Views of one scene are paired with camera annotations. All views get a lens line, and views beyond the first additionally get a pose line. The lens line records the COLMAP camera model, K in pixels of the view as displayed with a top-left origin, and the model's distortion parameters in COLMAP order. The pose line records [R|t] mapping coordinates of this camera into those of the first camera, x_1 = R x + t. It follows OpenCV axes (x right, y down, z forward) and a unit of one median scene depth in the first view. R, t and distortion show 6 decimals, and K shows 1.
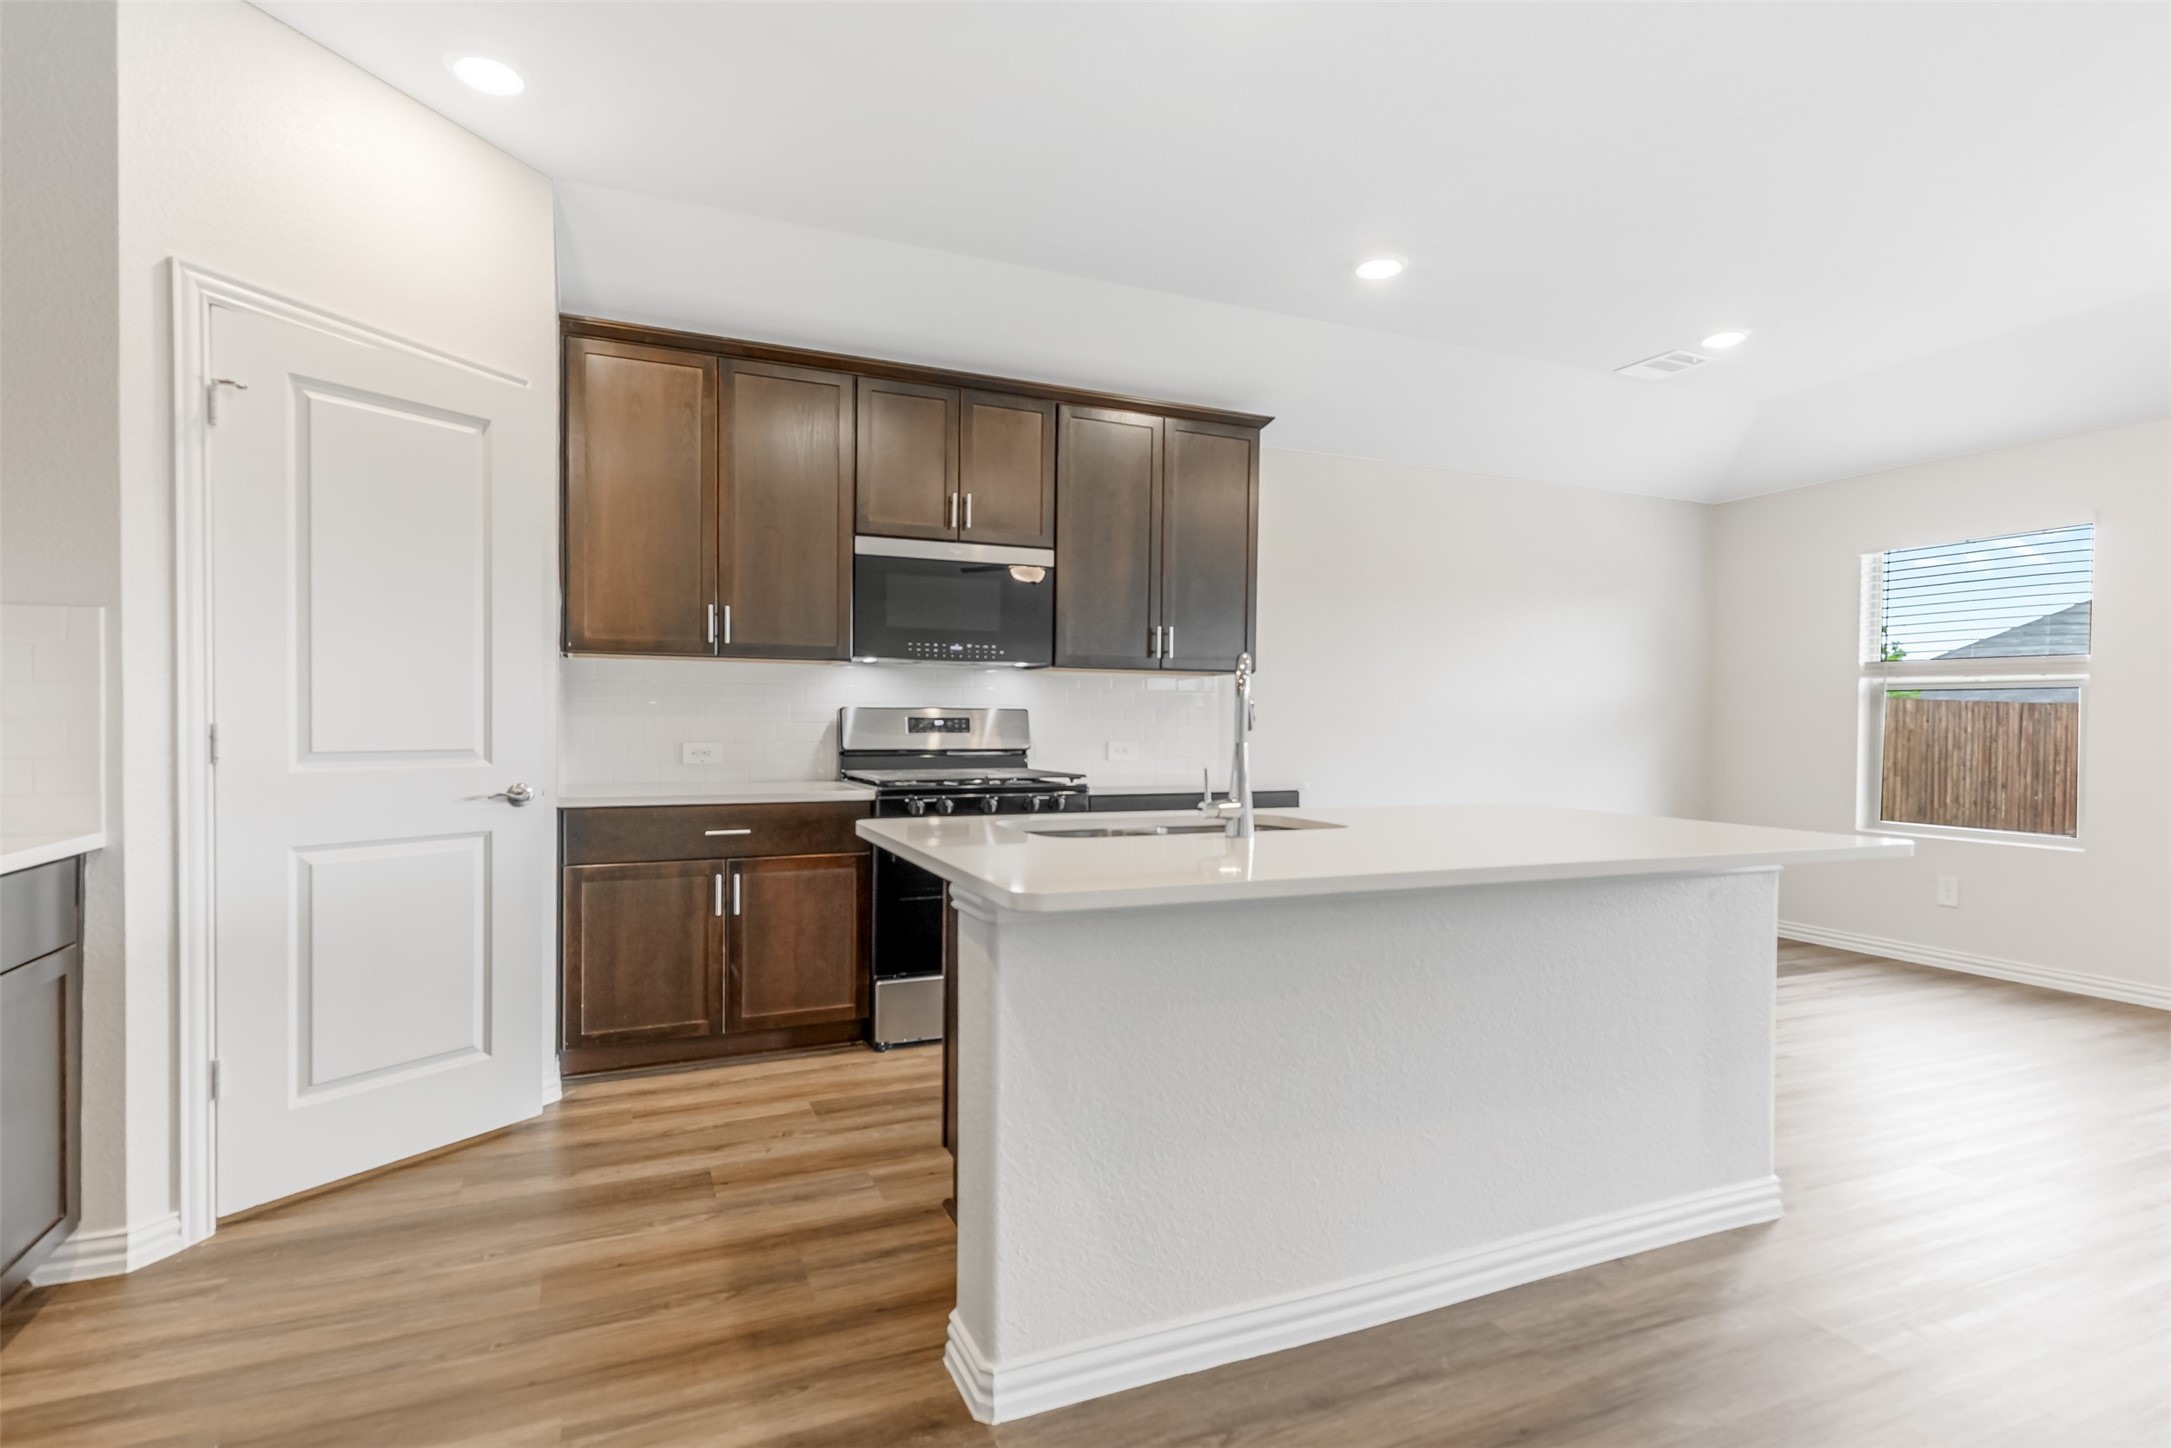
lens RADIAL K [[1011.7, 0, 994.3], [0, 1011.7, 727.8], [0, 0, 1]] dist [0.014277, 0.000133]
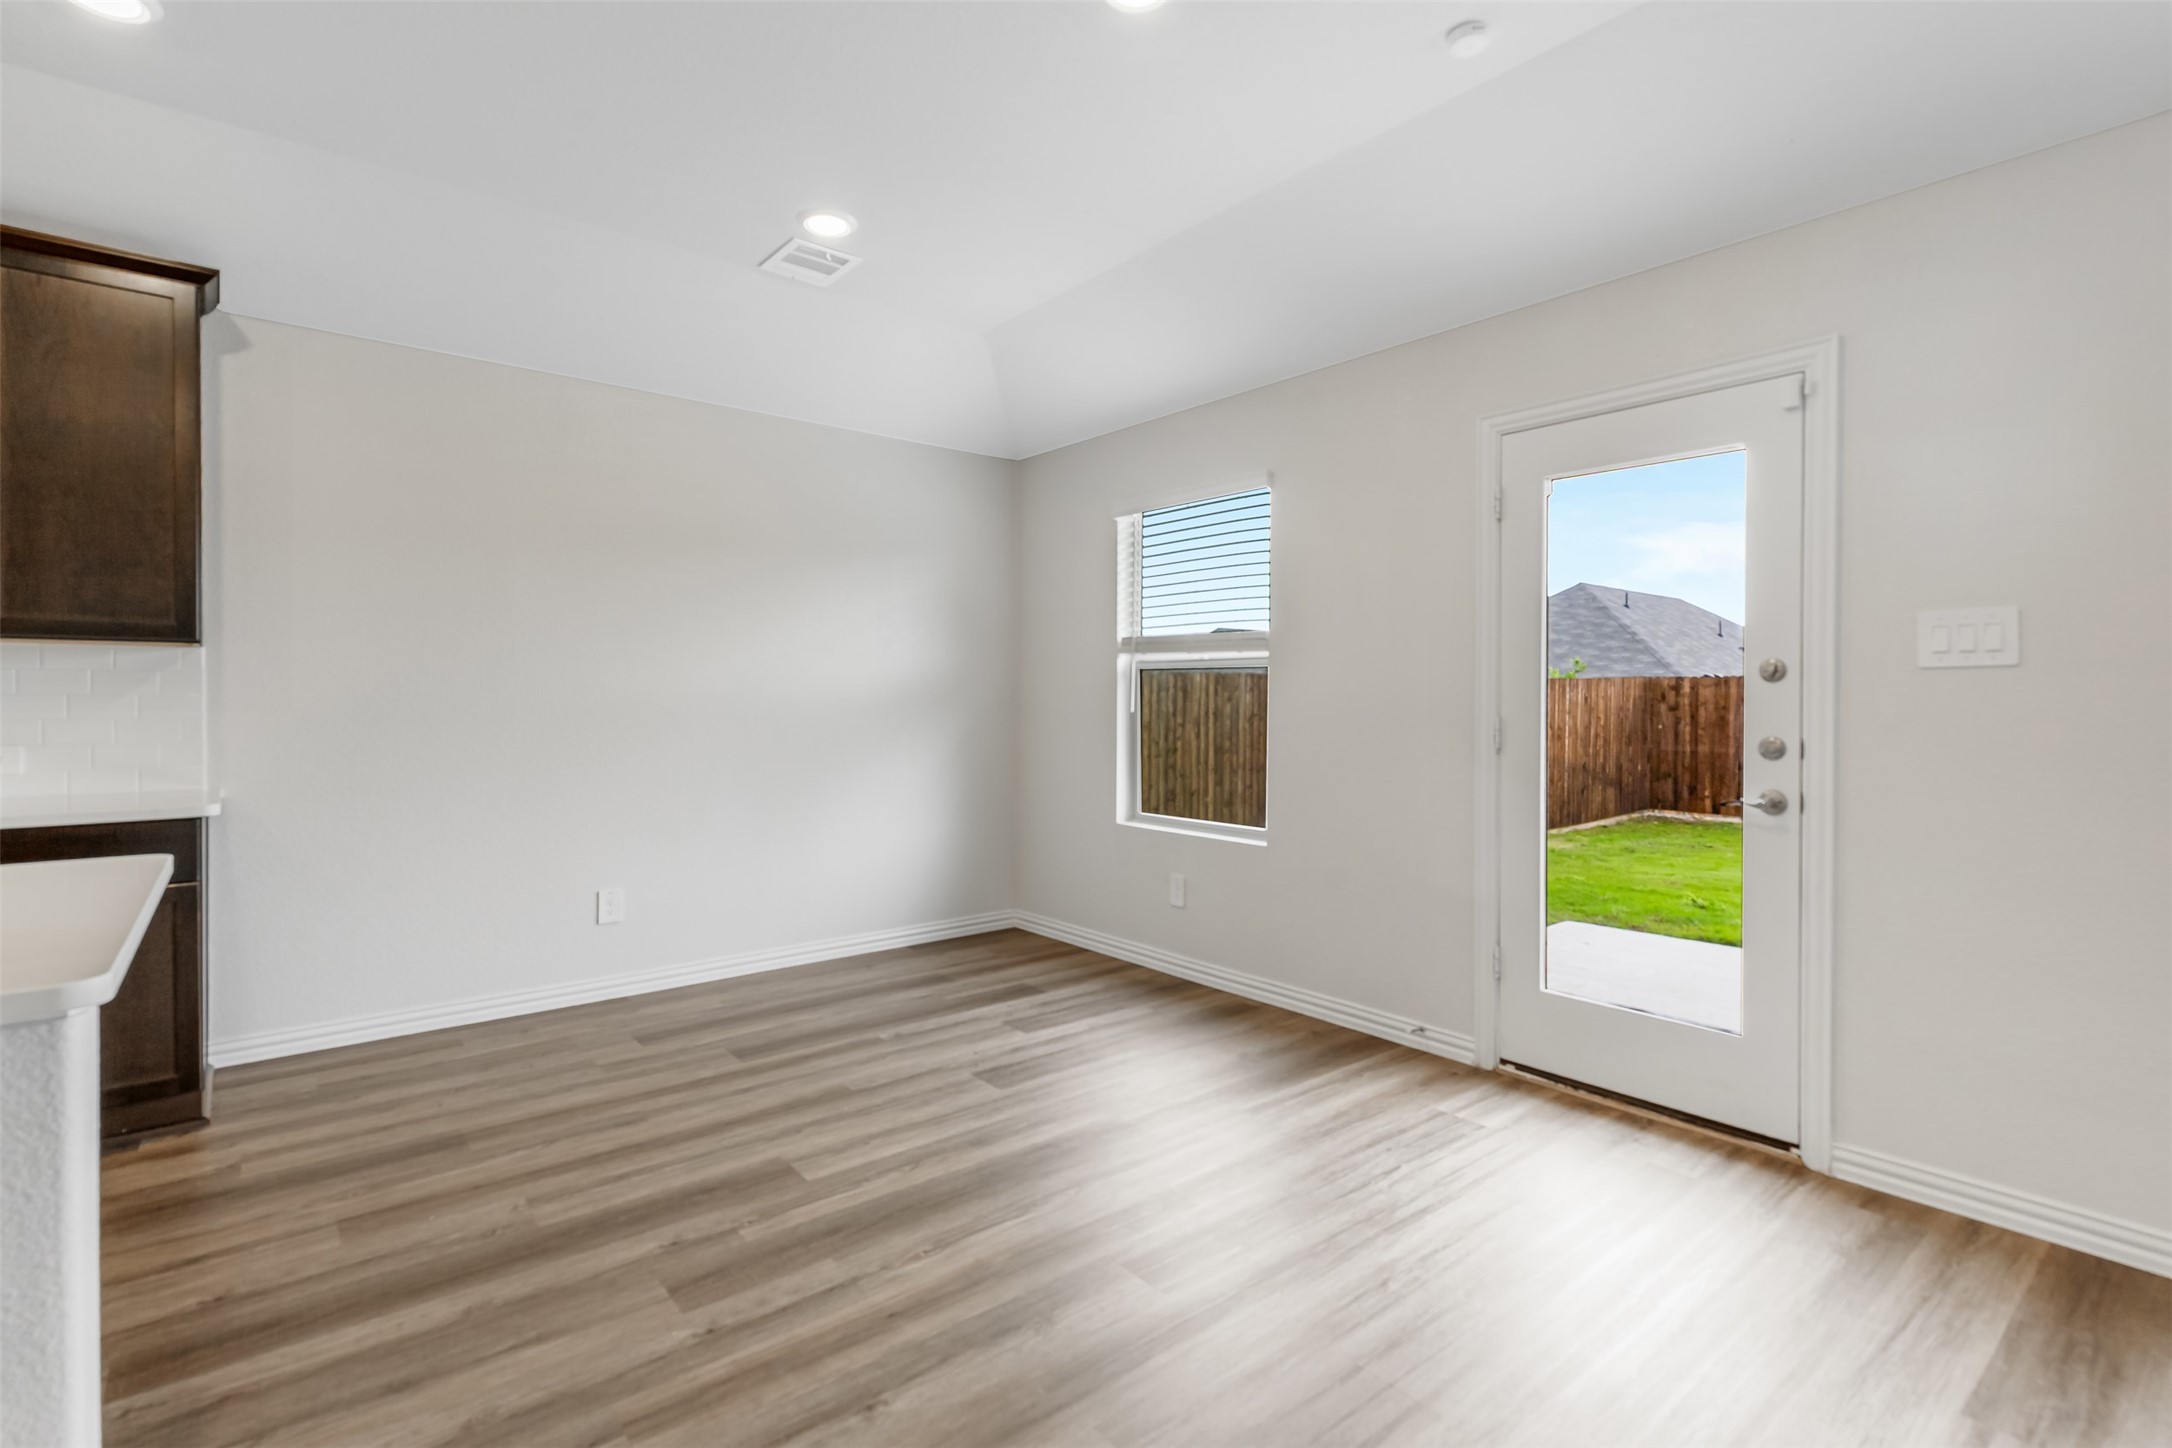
lens RADIAL K [[1011.9, 0, 965.1], [0, 1011.9, 695.7], [0, 0, 1]] dist [-0.001034, -0.000042]
pose [[0.966329, -0.008787, 0.257159, 0.657111], [0.012182, 0.999858, -0.011615, -0.004430], [-0.257021, 0.014356, 0.966299, 0.234930]]
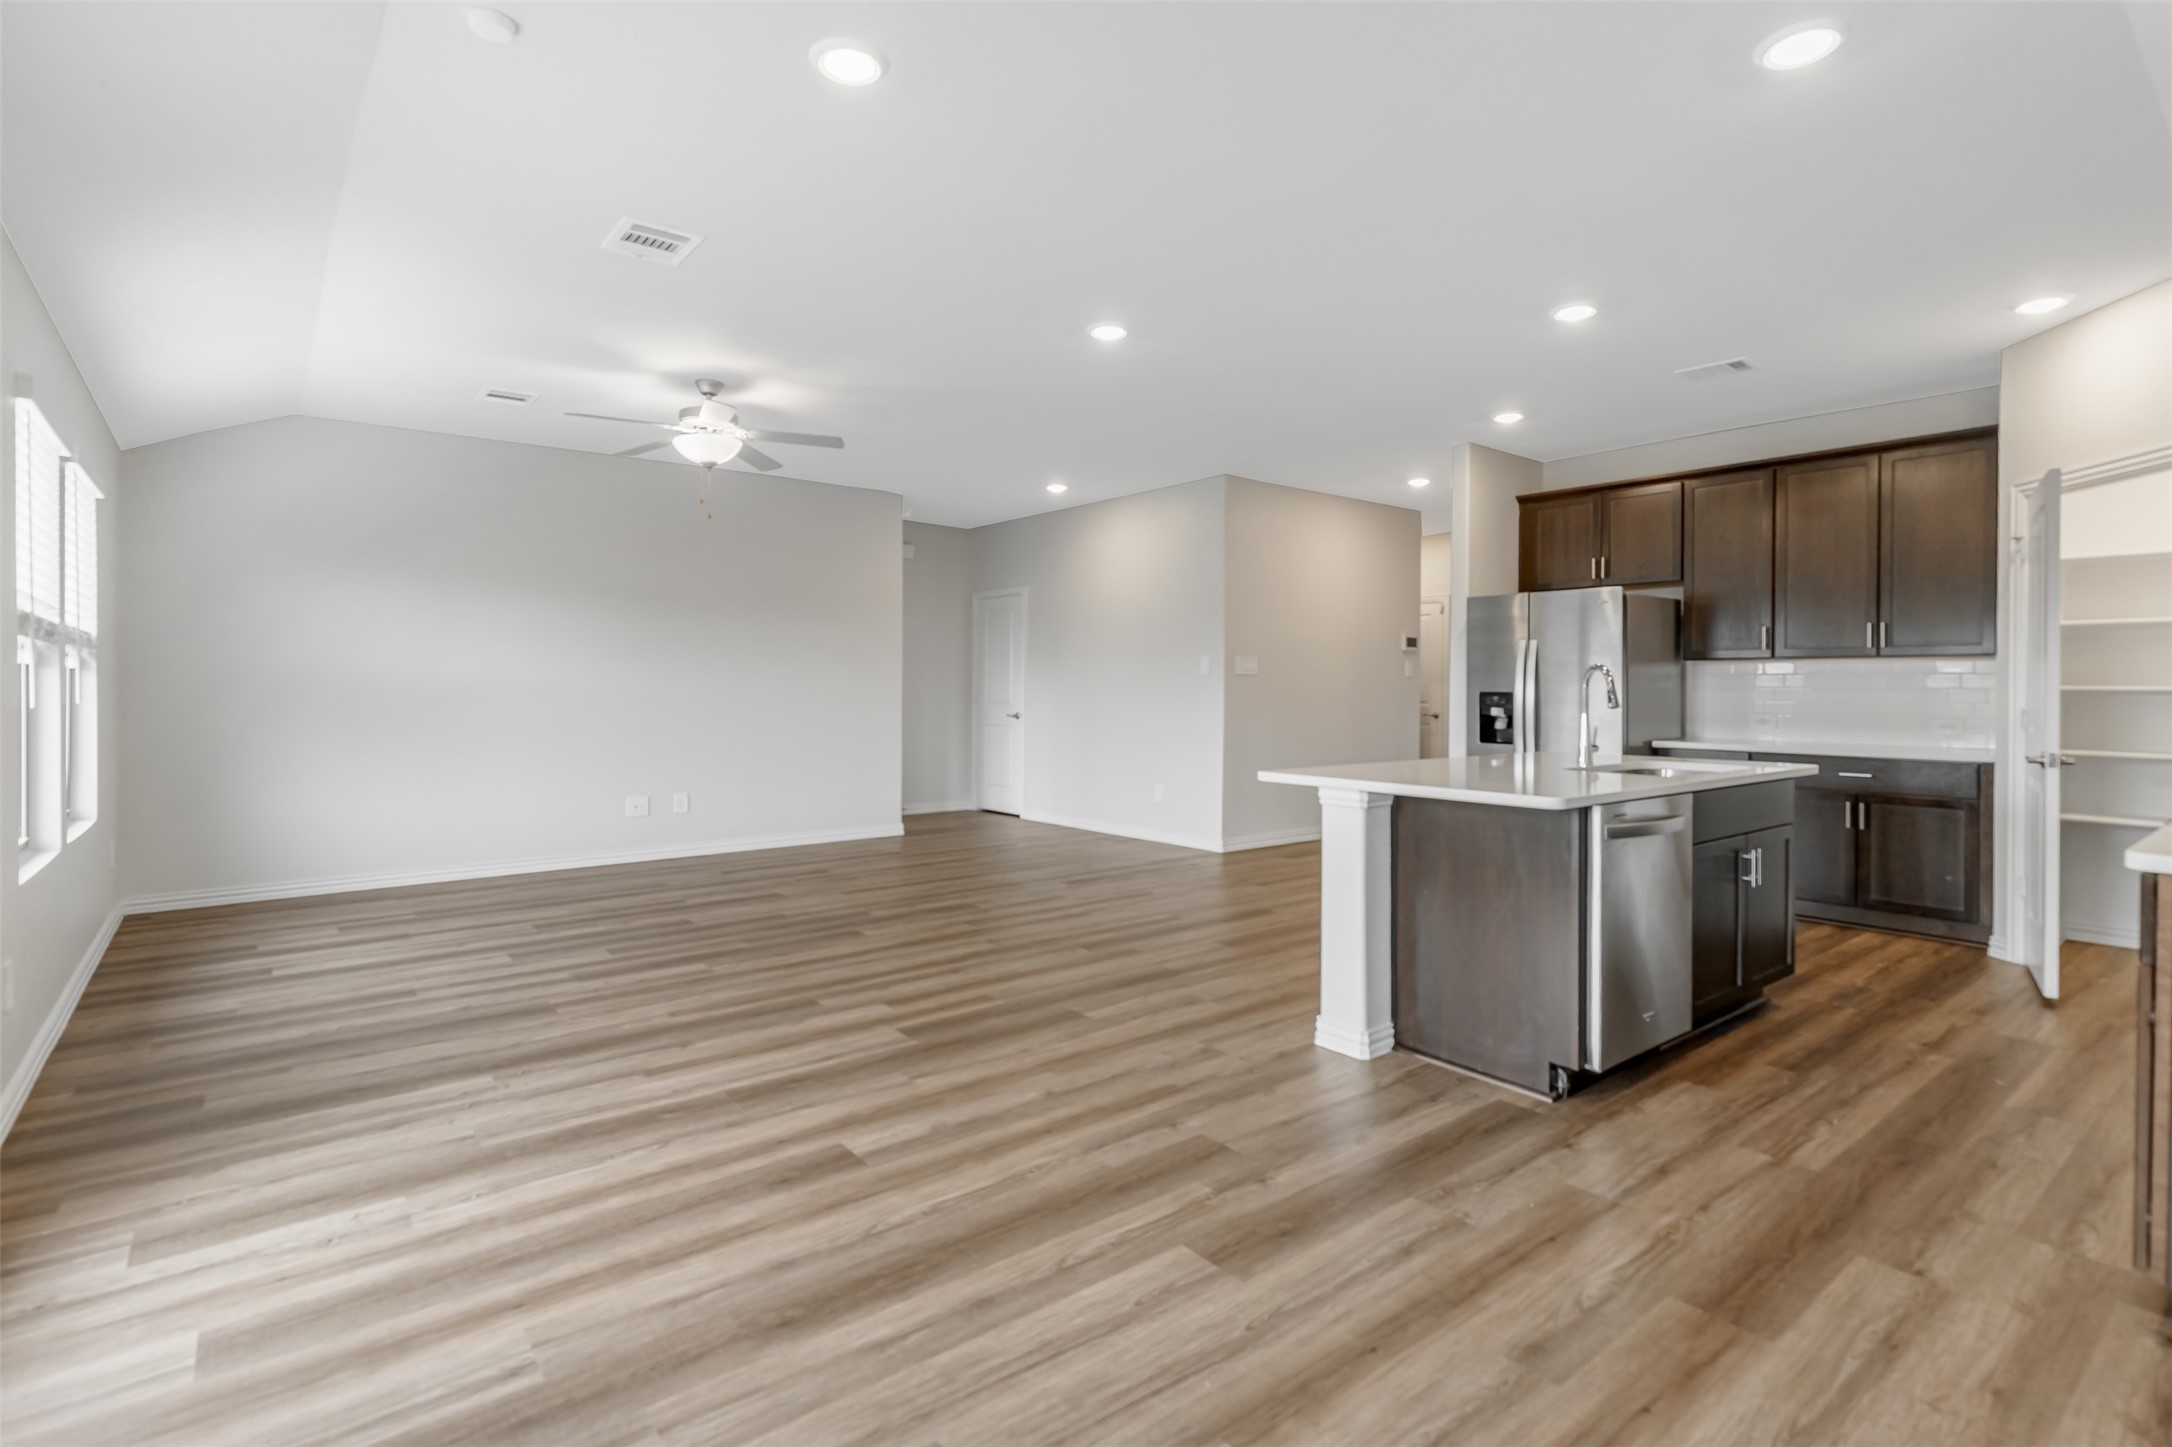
lens RADIAL K [[1051.3, 0, 1003.0], [0, 1051.3, 704.0], [0, 0, 1]] dist [0.000488, -0.000567]
pose [[-0.961094, -0.010609, -0.276018, 0.979769], [-0.018354, 0.999507, 0.025492, -0.012368], [0.275611, 0.029567, -0.960814, 1.406470]]
